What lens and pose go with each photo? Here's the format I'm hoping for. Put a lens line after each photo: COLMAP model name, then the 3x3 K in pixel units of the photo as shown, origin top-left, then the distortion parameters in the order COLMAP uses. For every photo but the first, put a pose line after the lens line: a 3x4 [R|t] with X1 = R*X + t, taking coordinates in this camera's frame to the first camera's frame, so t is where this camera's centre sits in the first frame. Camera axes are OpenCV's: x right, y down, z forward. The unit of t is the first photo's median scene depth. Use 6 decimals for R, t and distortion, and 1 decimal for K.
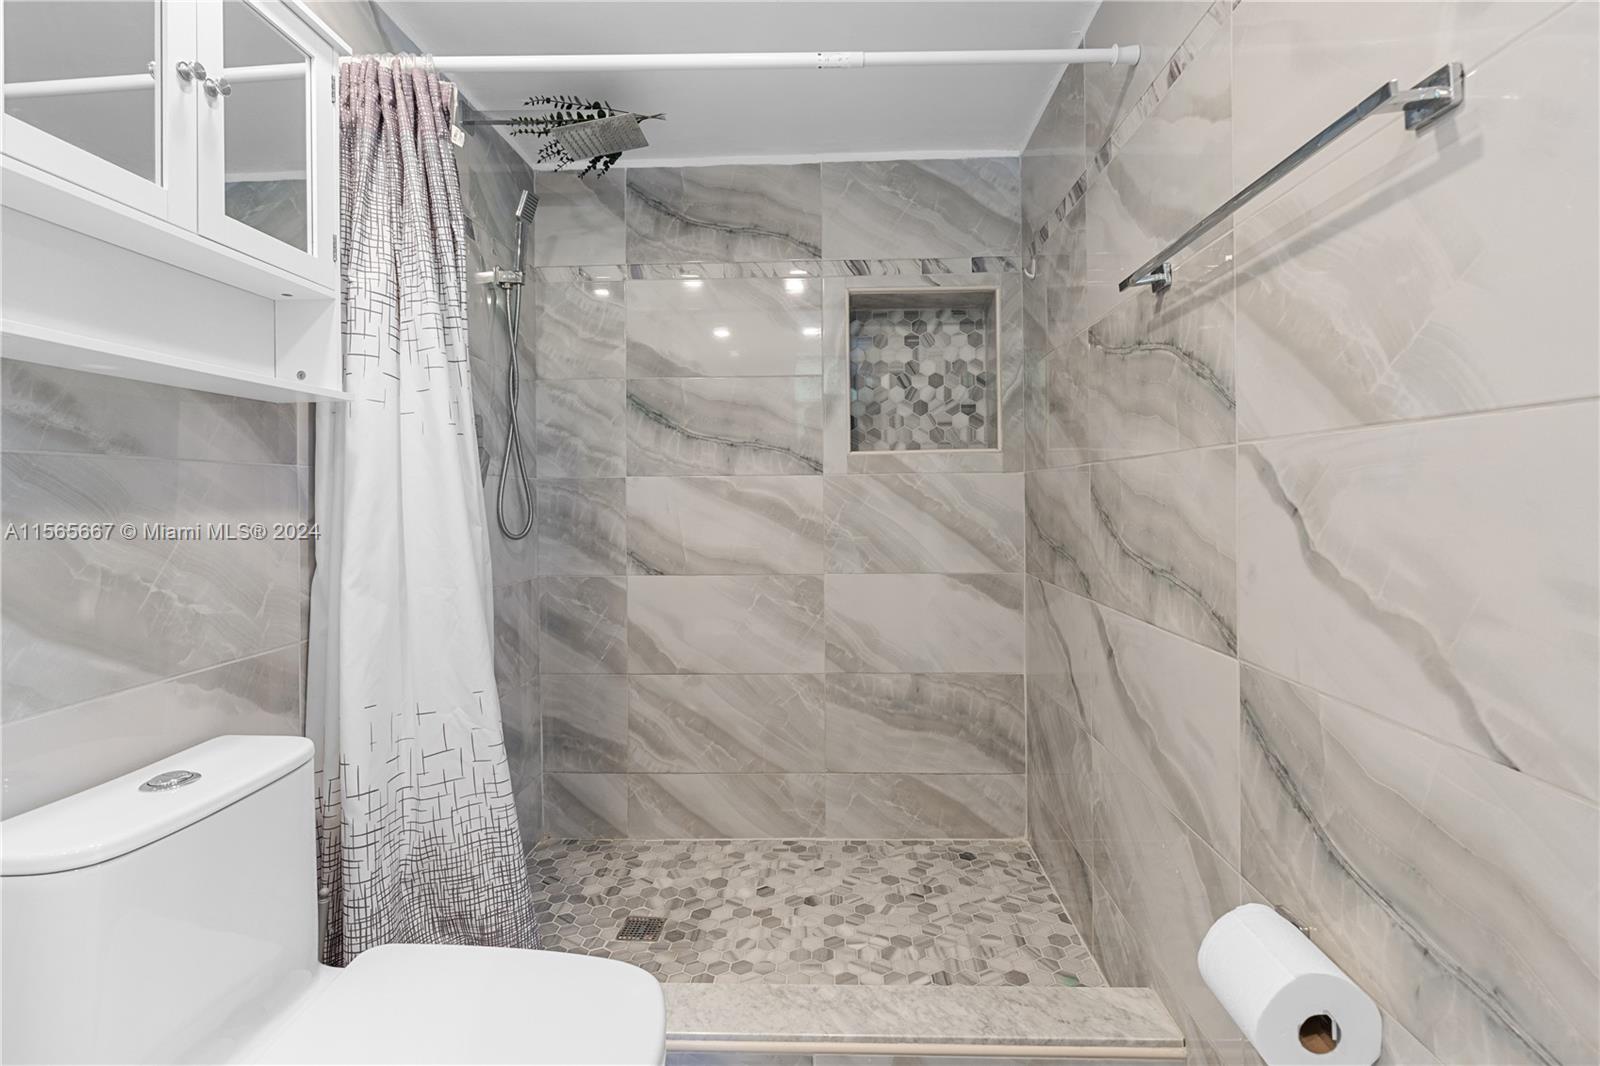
lens RADIAL K [[734.5, 0, 805.3], [0, 734.5, 494.6], [0, 0, 1]] dist [-0.009857, 0.000386]
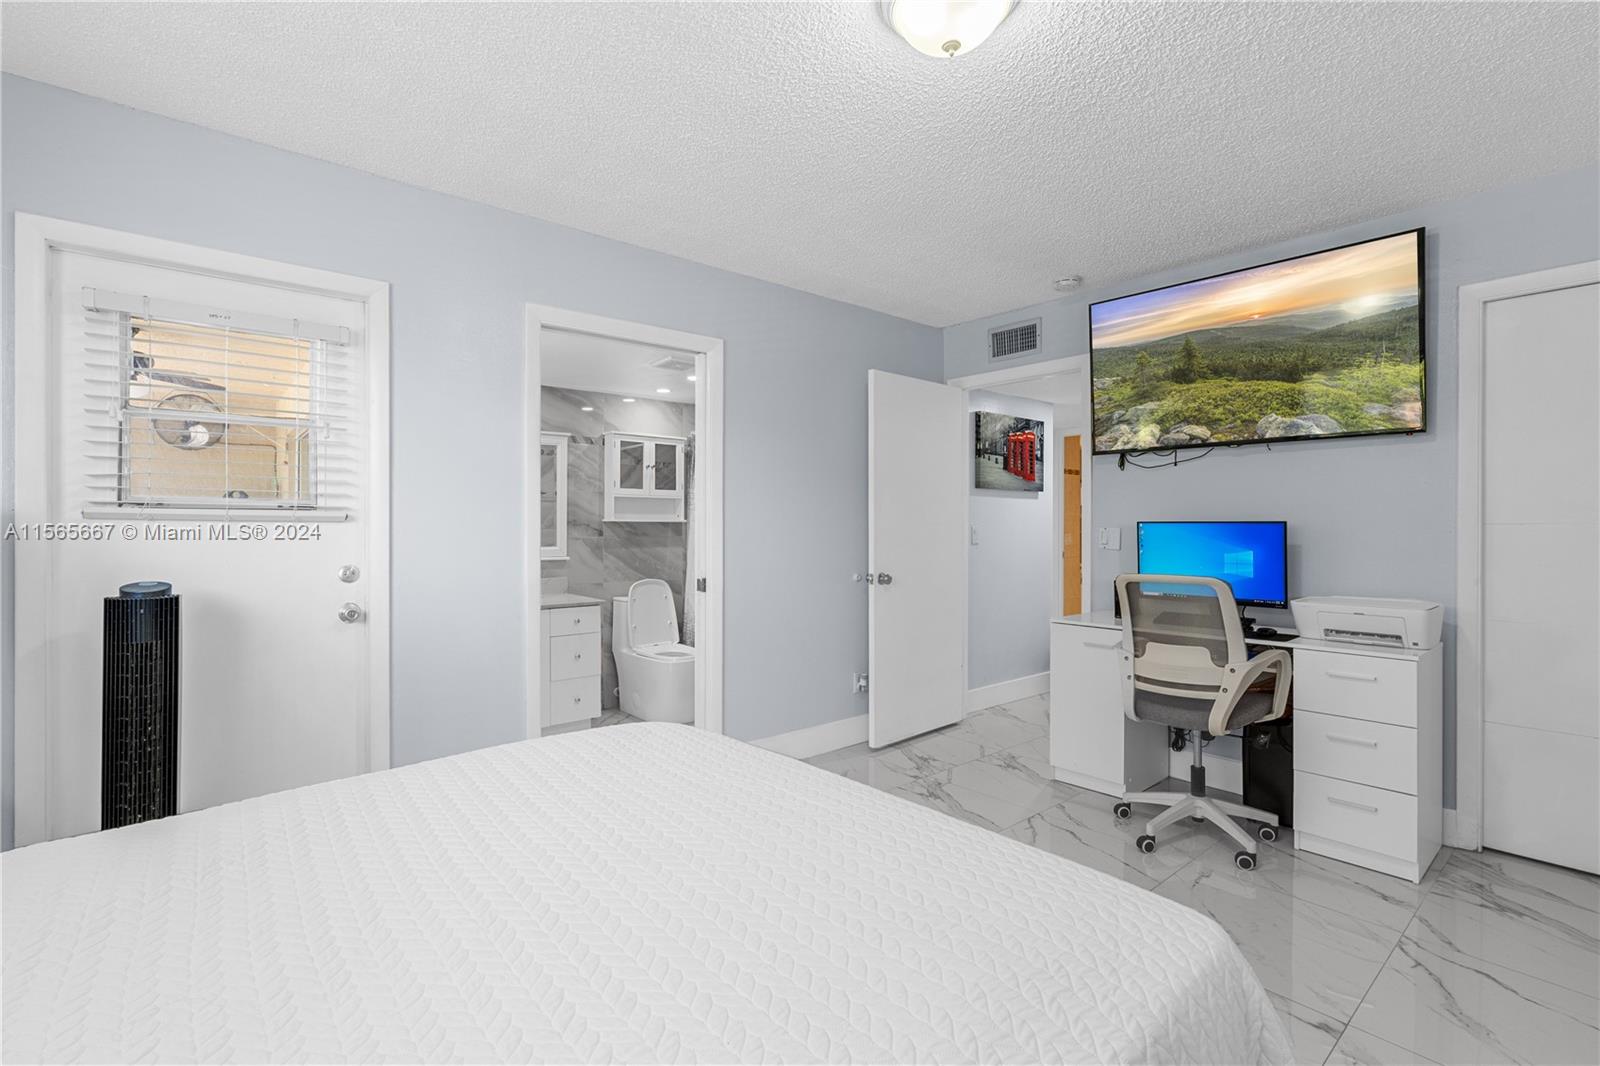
lens RADIAL K [[738.0, 0, 800.9], [0, 738.0, 523.3], [0, 0, 1]] dist [-0.001019, -0.000033]
pose [[0.678428, 0.010995, -0.734585, 1.632681], [-0.006044, 0.999938, 0.009384, -0.089076], [0.734642, -0.001927, 0.678452, -0.777418]]
